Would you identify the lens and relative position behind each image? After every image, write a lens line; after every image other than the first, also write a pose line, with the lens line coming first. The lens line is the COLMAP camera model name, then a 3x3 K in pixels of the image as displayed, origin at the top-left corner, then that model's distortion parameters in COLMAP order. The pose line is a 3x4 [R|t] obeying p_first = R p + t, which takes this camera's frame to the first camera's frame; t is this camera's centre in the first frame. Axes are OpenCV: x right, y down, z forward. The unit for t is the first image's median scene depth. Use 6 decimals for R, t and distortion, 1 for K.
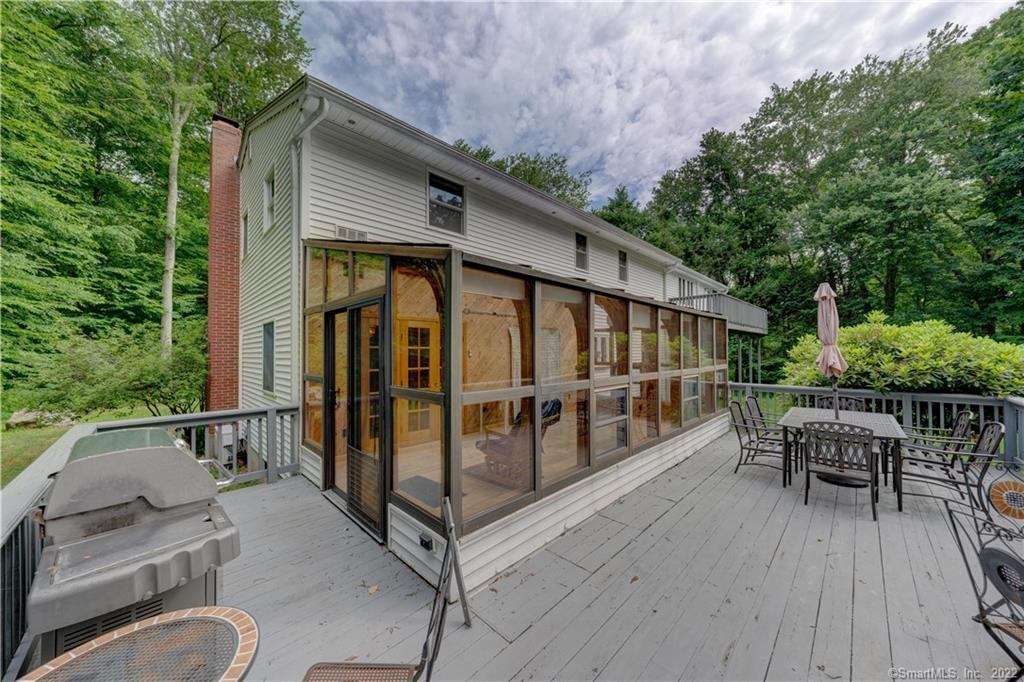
lens RADIAL K [[350.0, 0, 513.7], [0, 350.0, 344.3], [0, 0, 1]] dist [-0.001552, -0.000156]
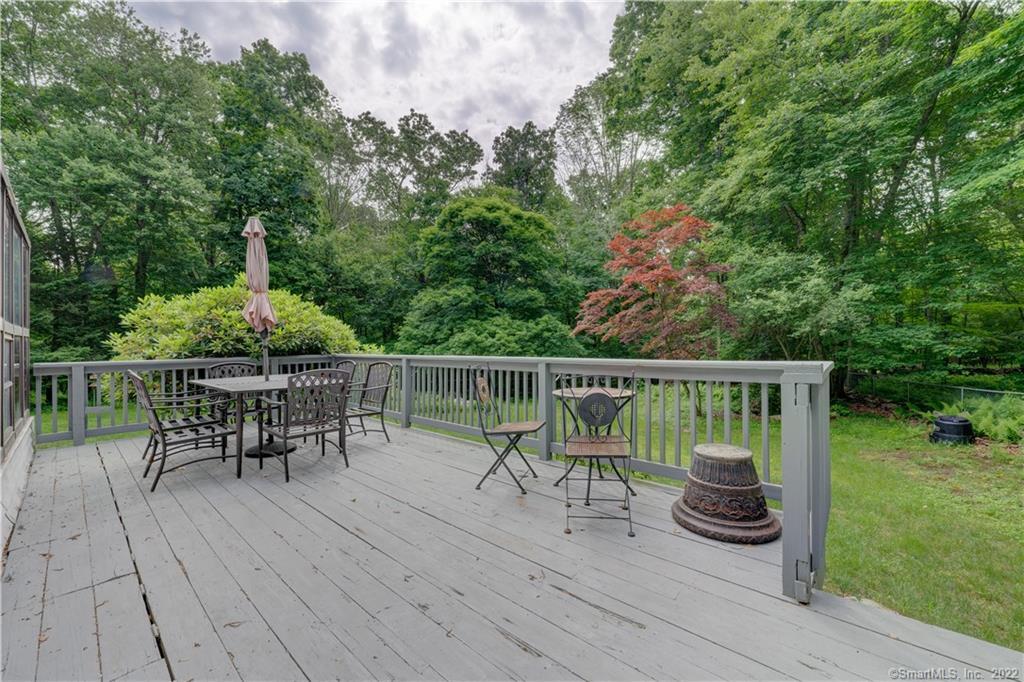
lens RADIAL K [[404.7, 0, 512.0], [0, 404.7, 341.0], [0, 0, 1]] dist [0.000747, 0.000040]
pose [[-0.042239, 0.013446, 0.999017, -0.060751], [-0.007025, 0.999881, -0.013755, 0.098046], [-0.999083, -0.007599, -0.042139, 0.345858]]
